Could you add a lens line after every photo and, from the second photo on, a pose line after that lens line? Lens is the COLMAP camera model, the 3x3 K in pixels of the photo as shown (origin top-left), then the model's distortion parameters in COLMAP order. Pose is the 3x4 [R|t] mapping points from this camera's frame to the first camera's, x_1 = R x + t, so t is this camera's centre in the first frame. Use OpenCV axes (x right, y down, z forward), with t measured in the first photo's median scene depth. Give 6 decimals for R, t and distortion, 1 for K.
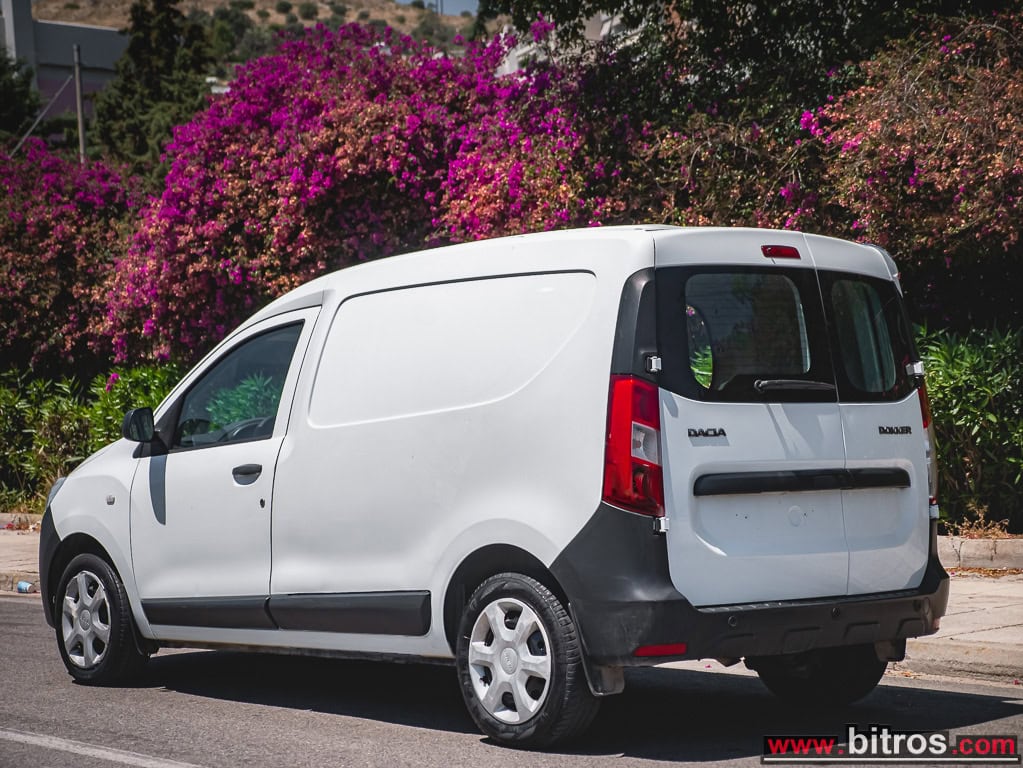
lens RADIAL K [[2131.3, 0, 511.5], [0, 2131.3, 384.0], [0, 0, 1]] dist [0.235339, -0.152966]
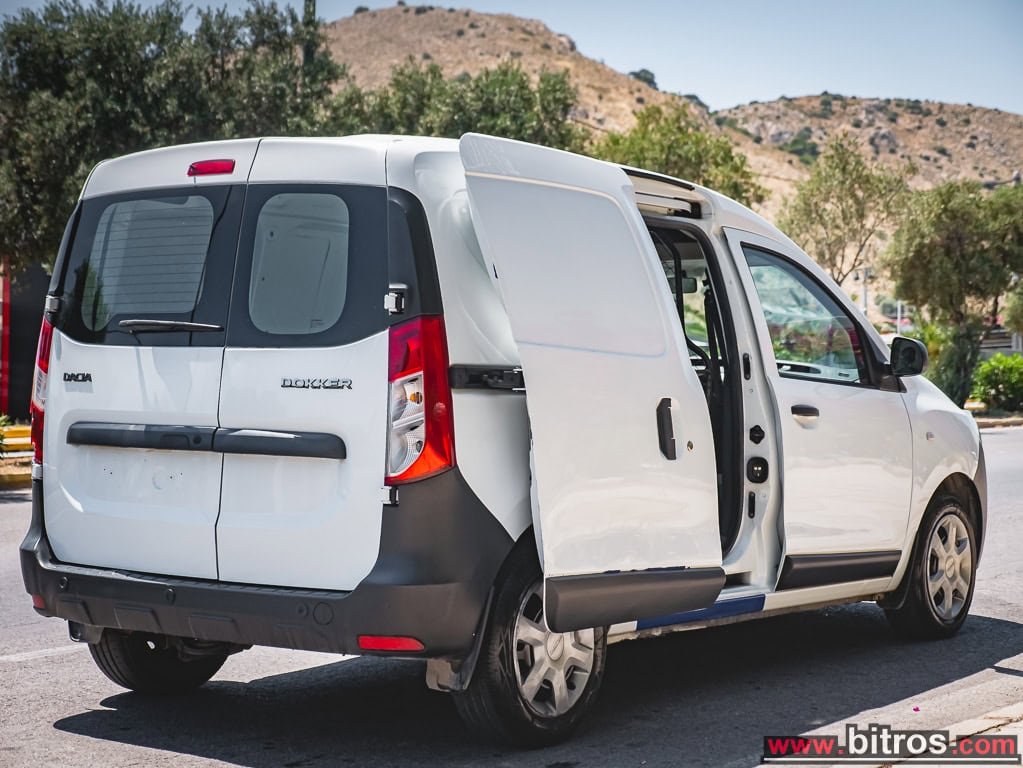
lens RADIAL K [[2070.1, 0, 511.5], [0, 2070.1, 384.0], [0, 0, 1]] dist [0.178231, -0.063543]
pose [[0.210541, 0.038480, -0.976828, 0.948992], [0.012412, 0.999039, 0.042030, -0.009227], [0.977506, -0.020973, 0.209861, 0.932910]]
